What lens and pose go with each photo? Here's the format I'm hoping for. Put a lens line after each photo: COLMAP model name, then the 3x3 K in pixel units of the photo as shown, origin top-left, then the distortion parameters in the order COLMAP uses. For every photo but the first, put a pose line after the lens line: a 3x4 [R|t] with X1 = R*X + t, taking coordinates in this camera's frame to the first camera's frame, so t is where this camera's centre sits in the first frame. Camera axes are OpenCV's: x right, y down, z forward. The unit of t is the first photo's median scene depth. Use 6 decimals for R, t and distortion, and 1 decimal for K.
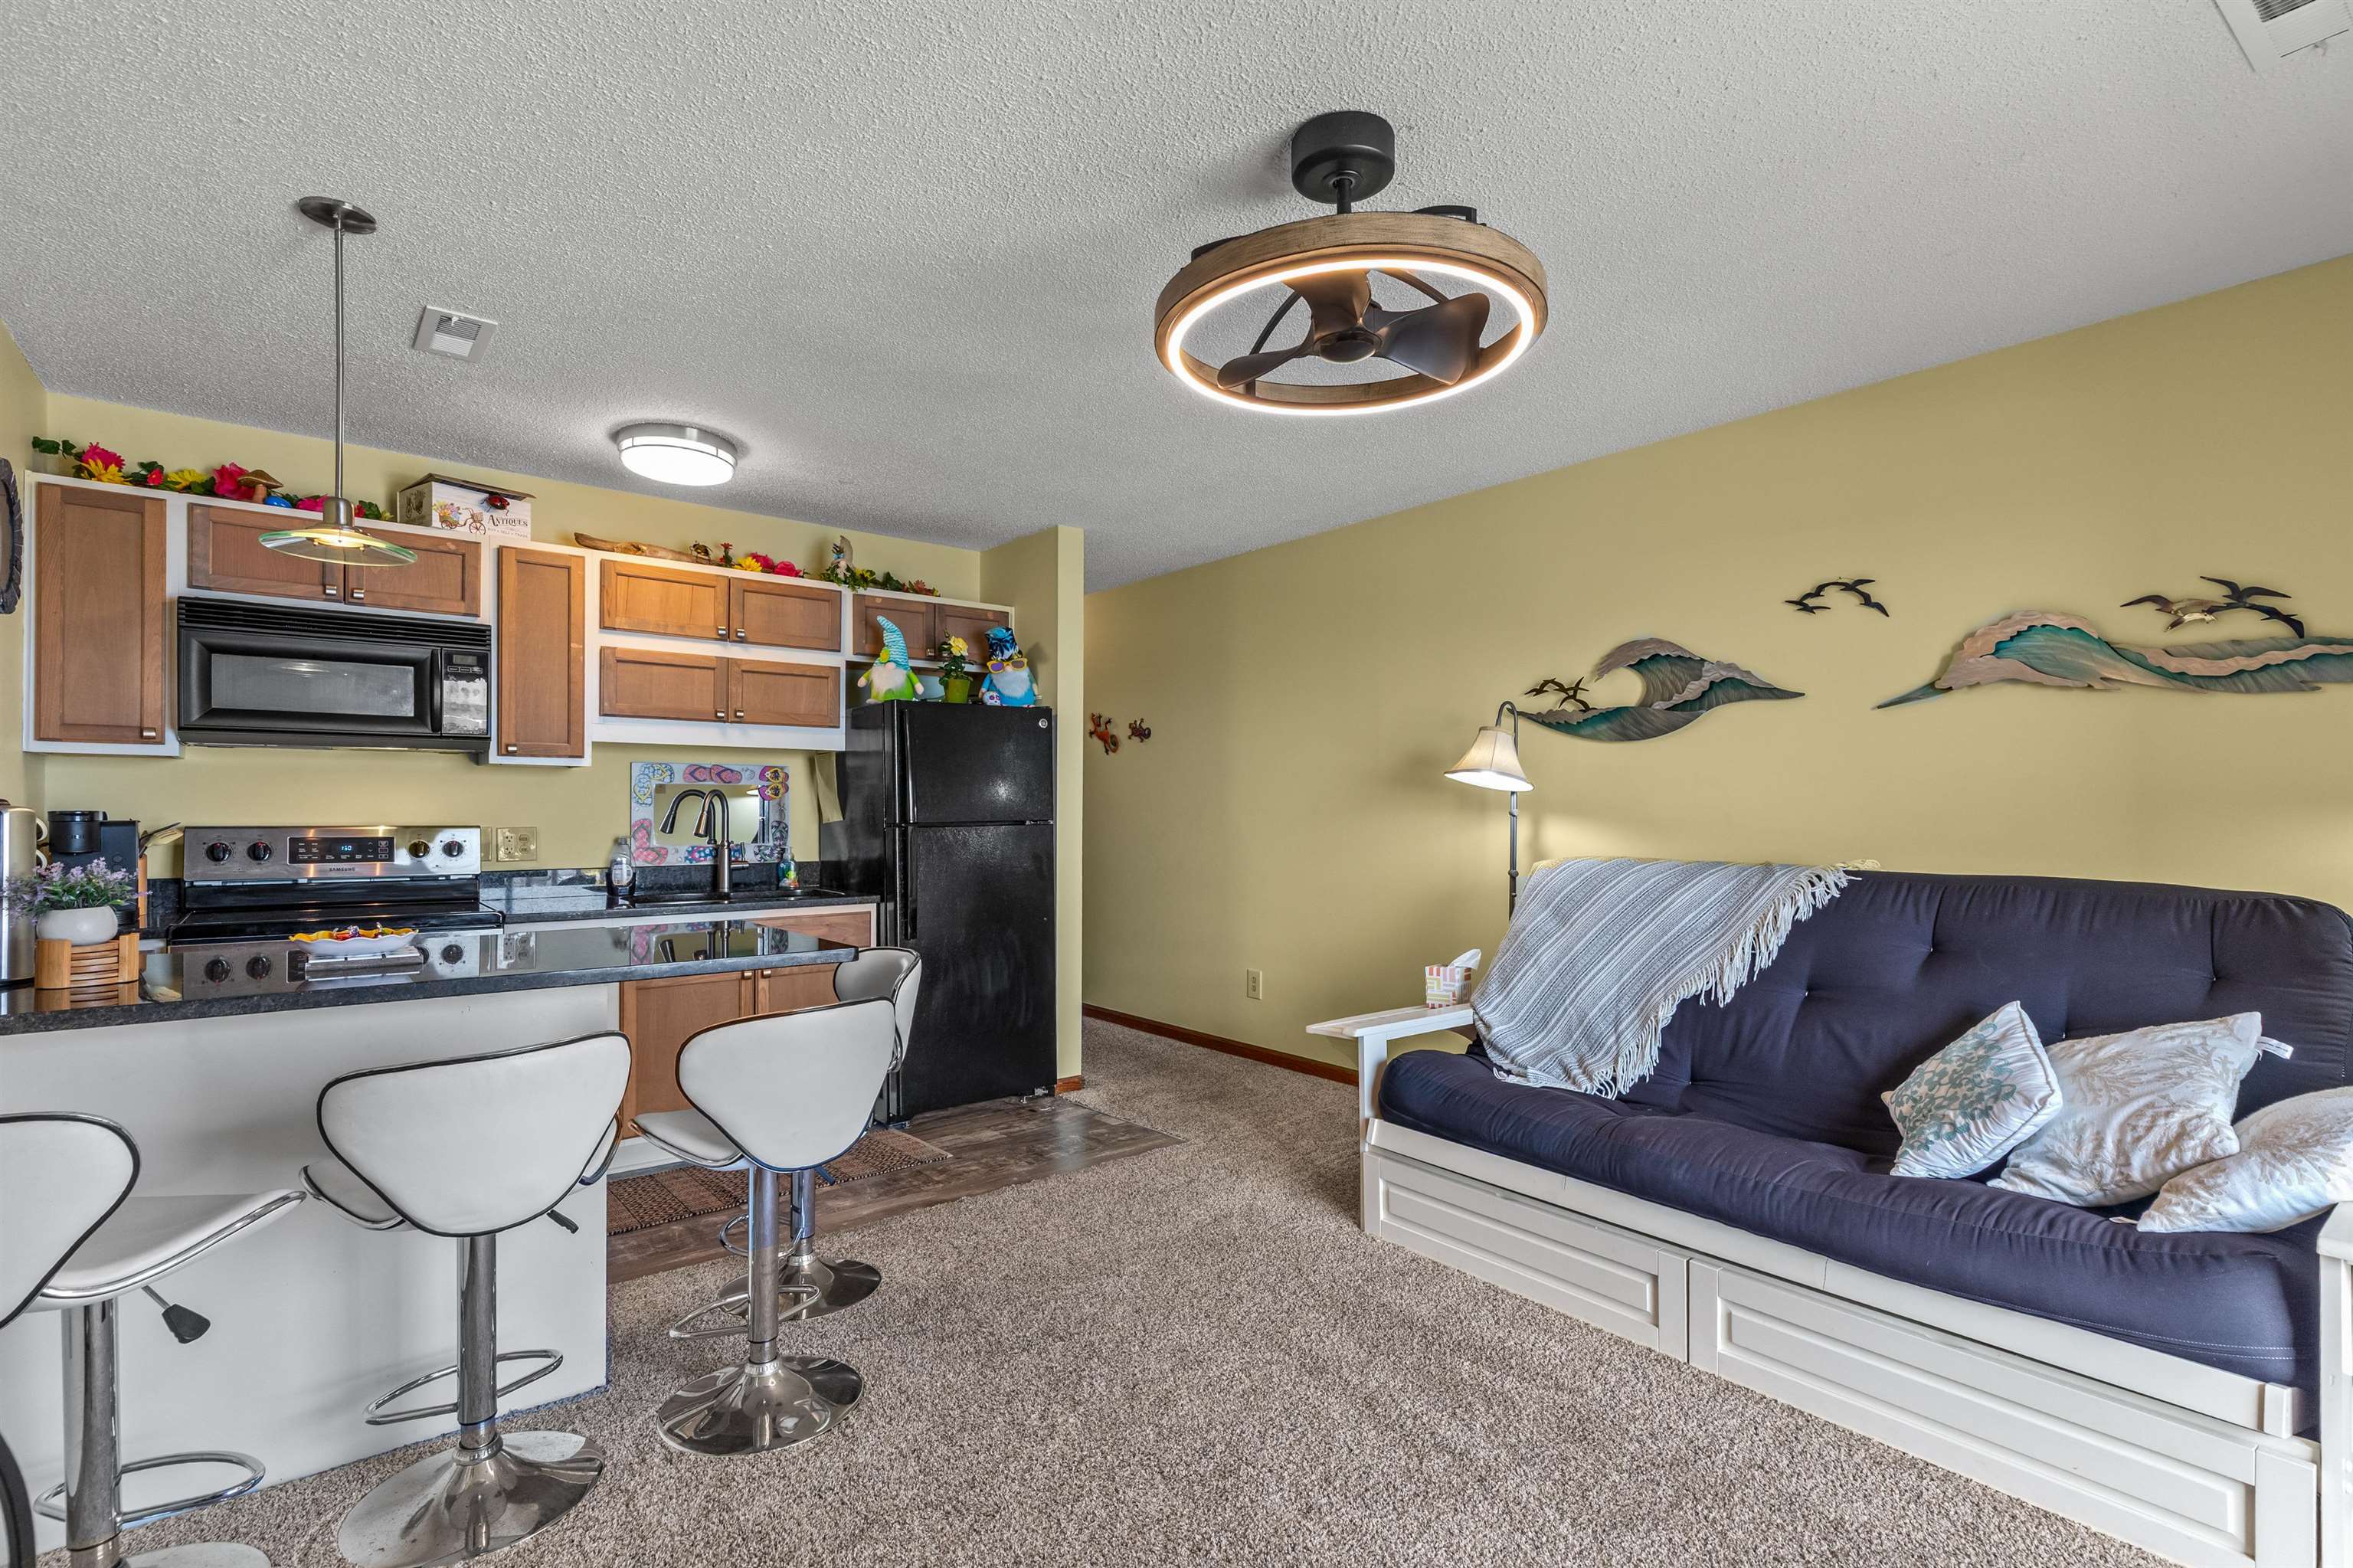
lens RADIAL K [[1071.9, 0, 1165.1], [0, 1071.9, 803.1], [0, 0, 1]] dist [0.001127, -0.000117]
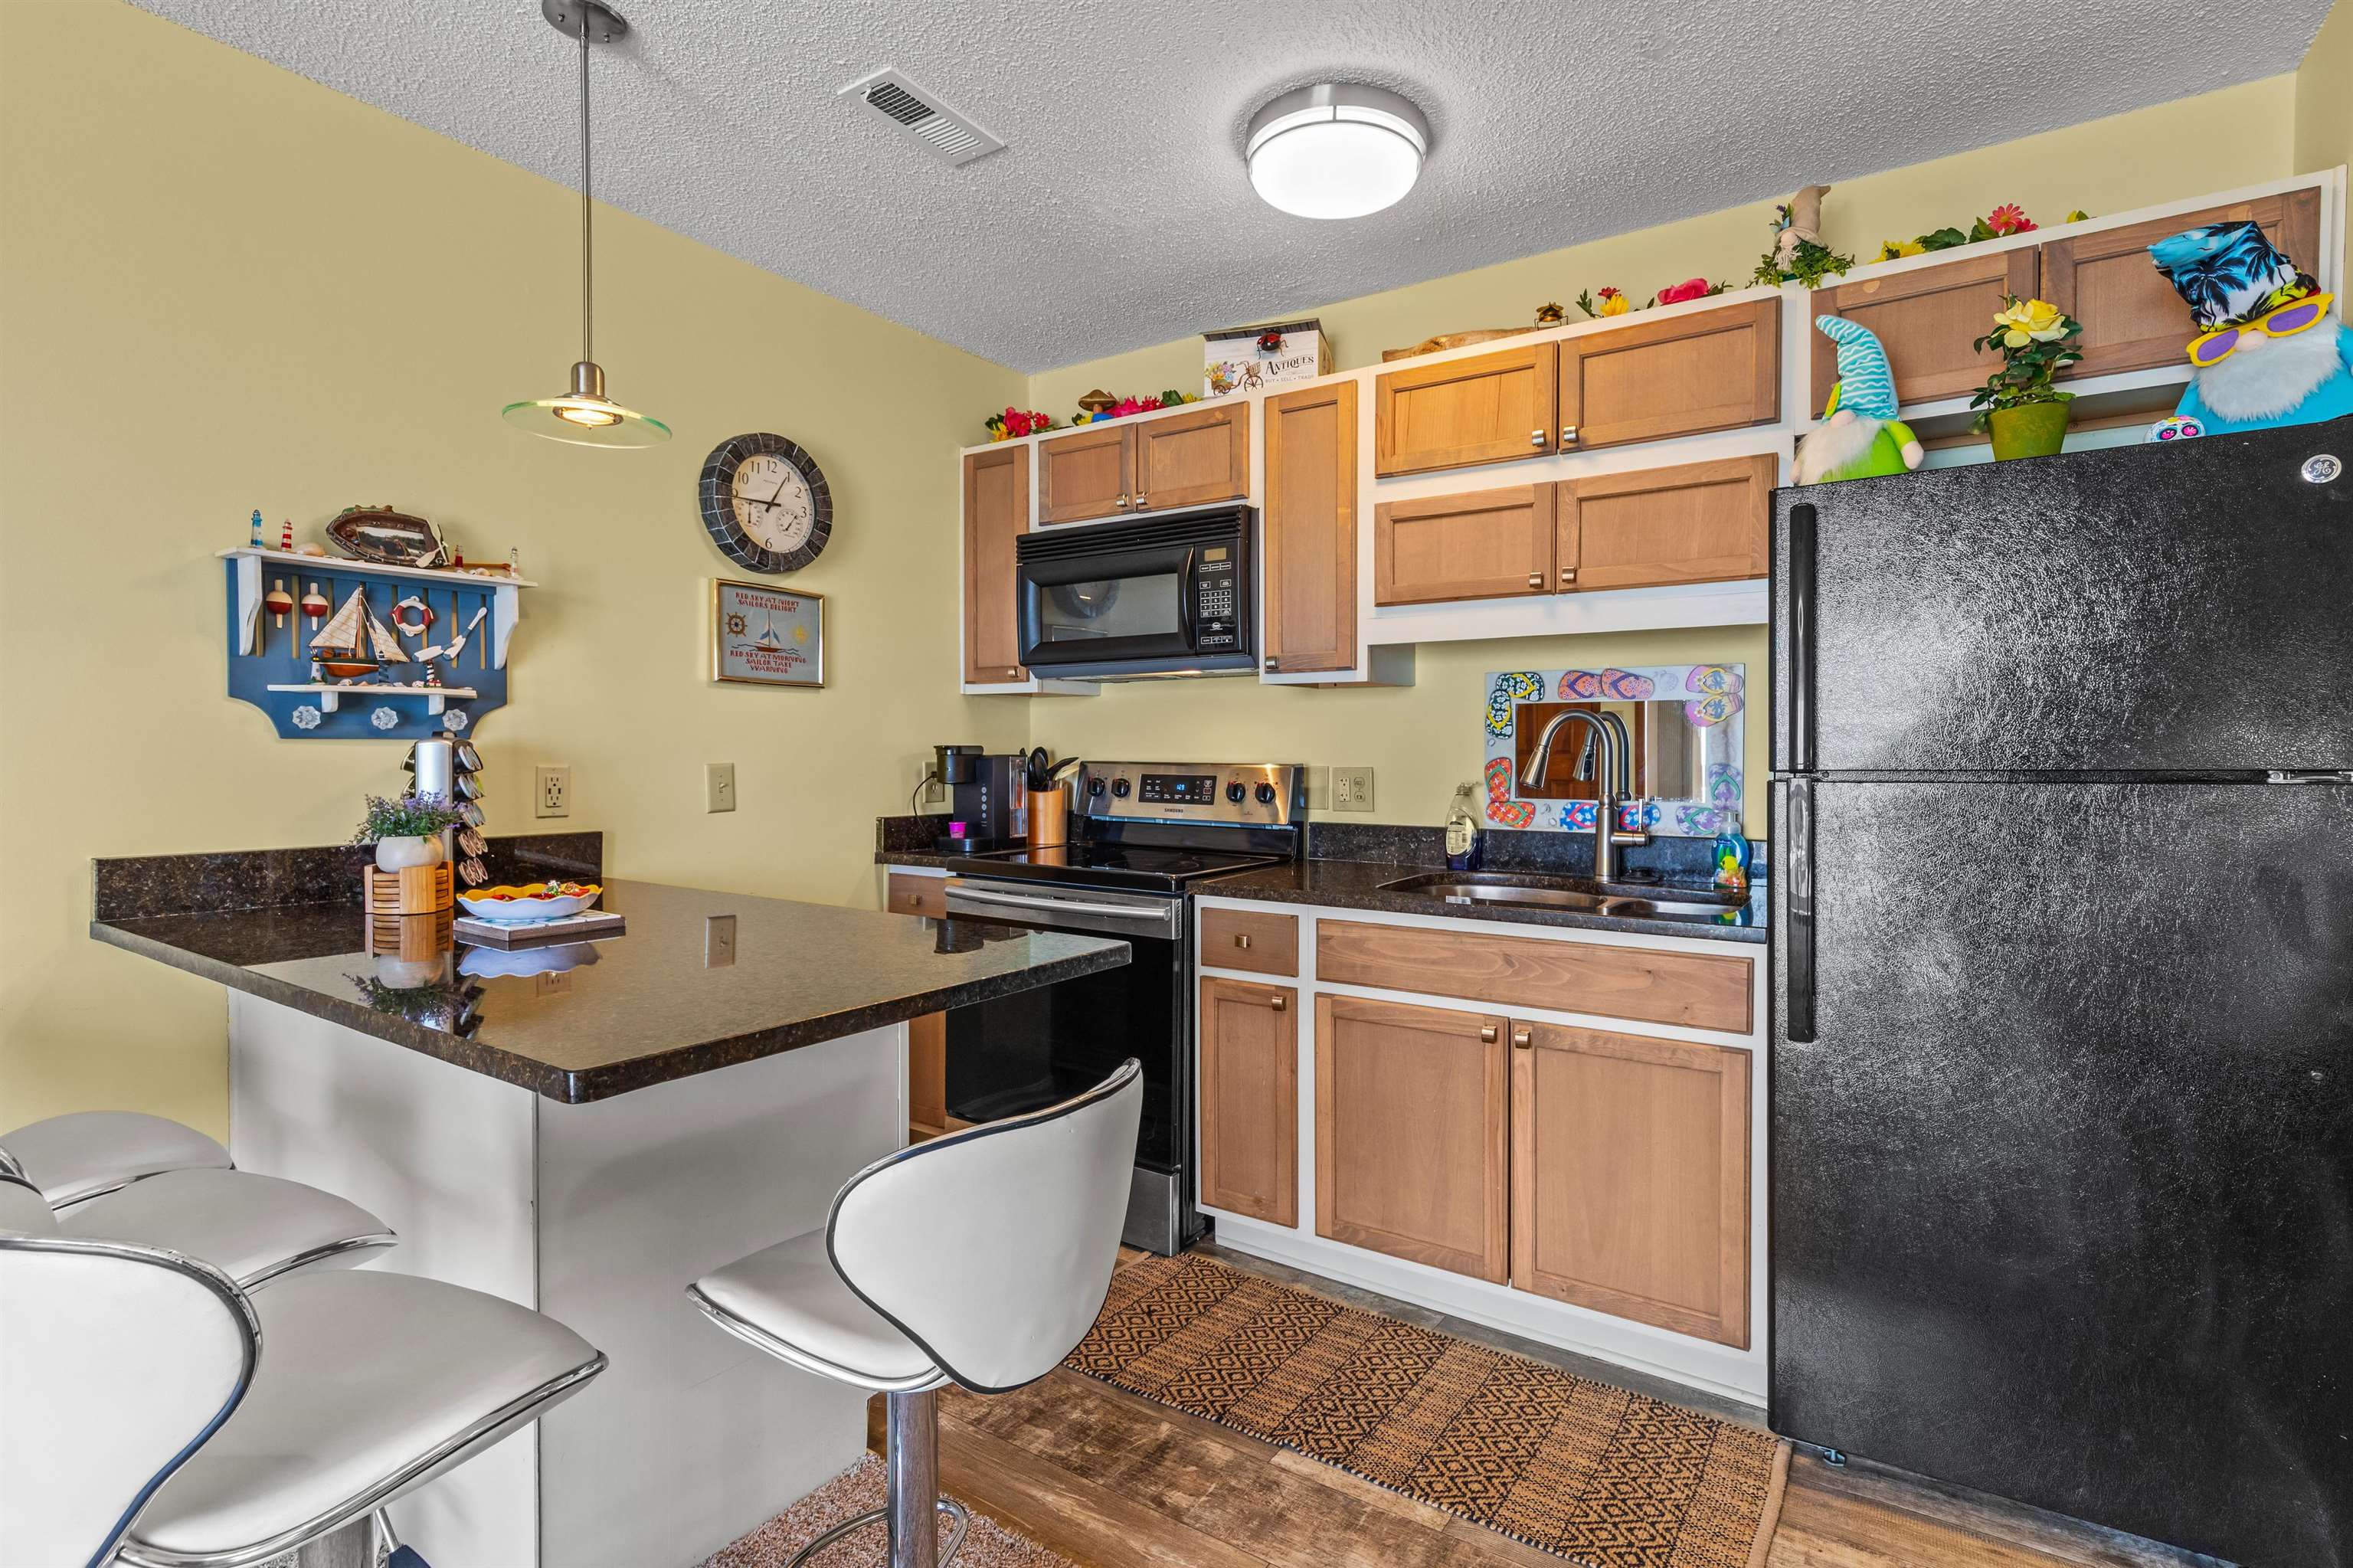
lens RADIAL K [[1113.7, 0, 1182.5], [0, 1113.7, 770.2], [0, 0, 1]] dist [-0.002597, -0.000666]
pose [[0.313755, 0.017064, -0.949351, 0.124827], [0.005795, 0.999785, 0.019886, 0.009523], [0.949486, -0.011741, 0.313589, 0.732181]]
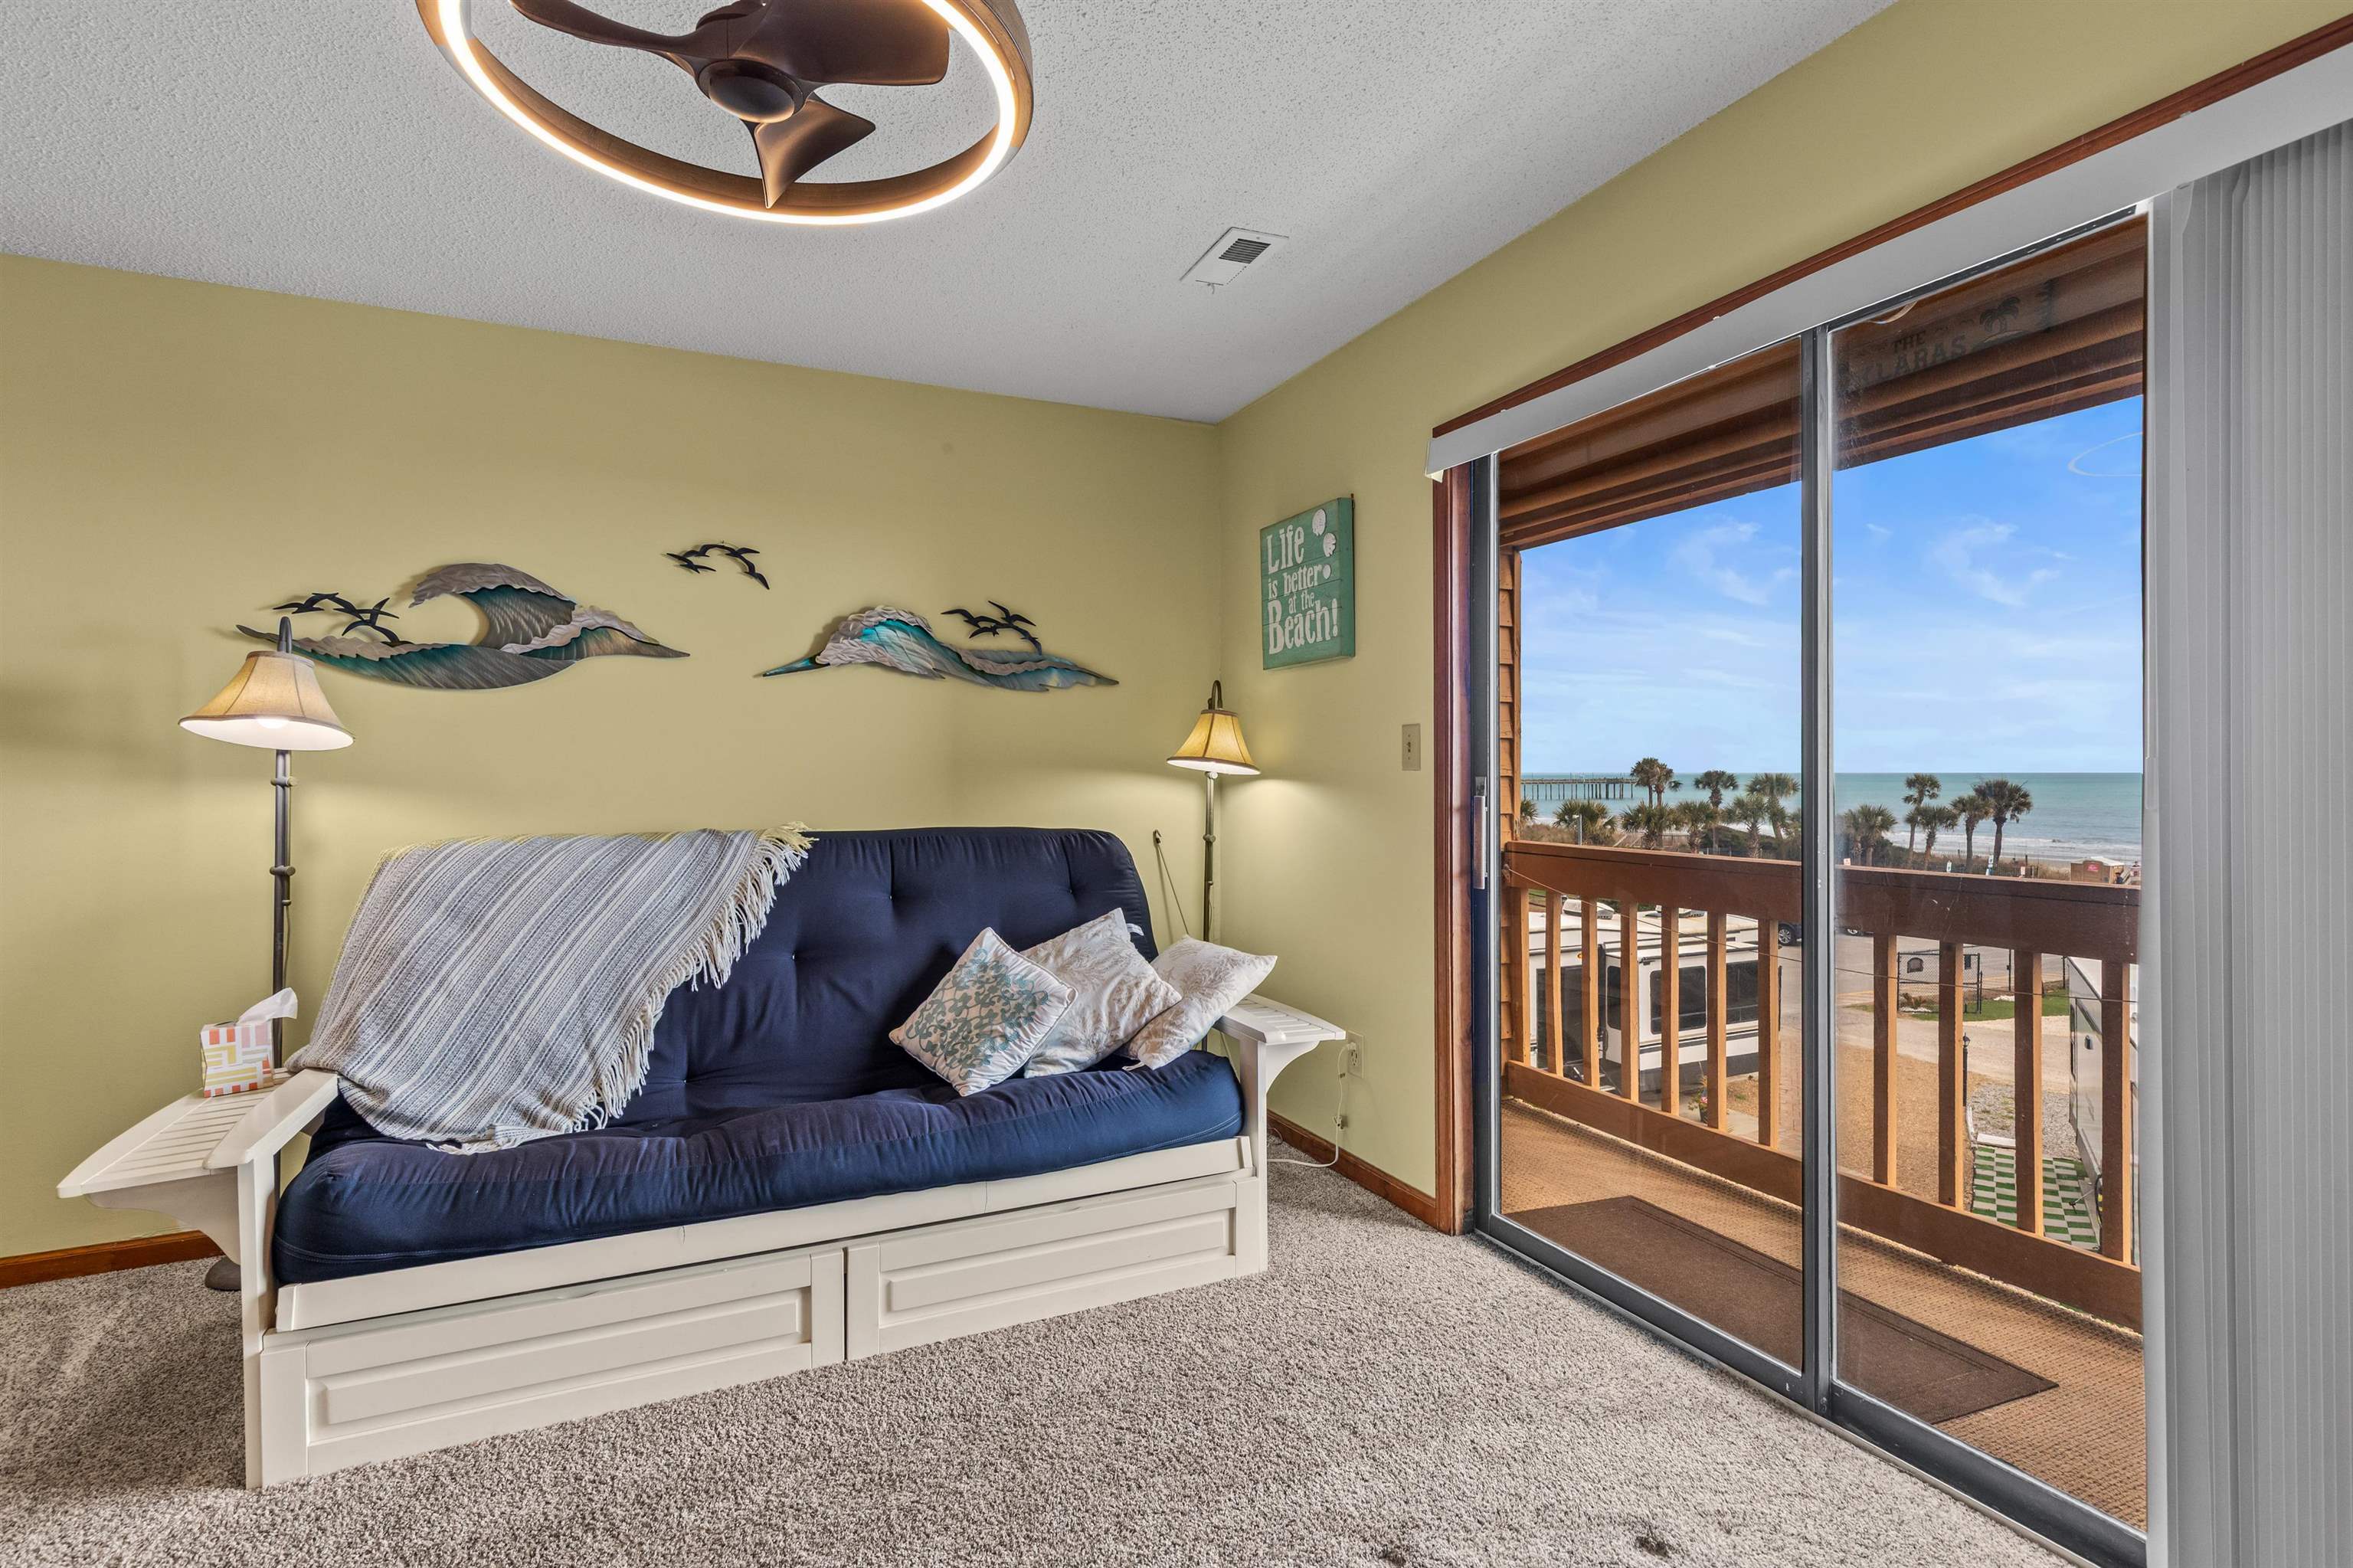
lens RADIAL K [[1113.7, 0, 1182.5], [0, 1113.7, 770.2], [0, 0, 1]] dist [-0.002597, -0.000666]
pose [[0.234300, 0.001051, 0.972164, -0.248319], [0.001943, 0.999997, -0.001549, 0.004365], [-0.972163, 0.002251, 0.234297, 0.306870]]
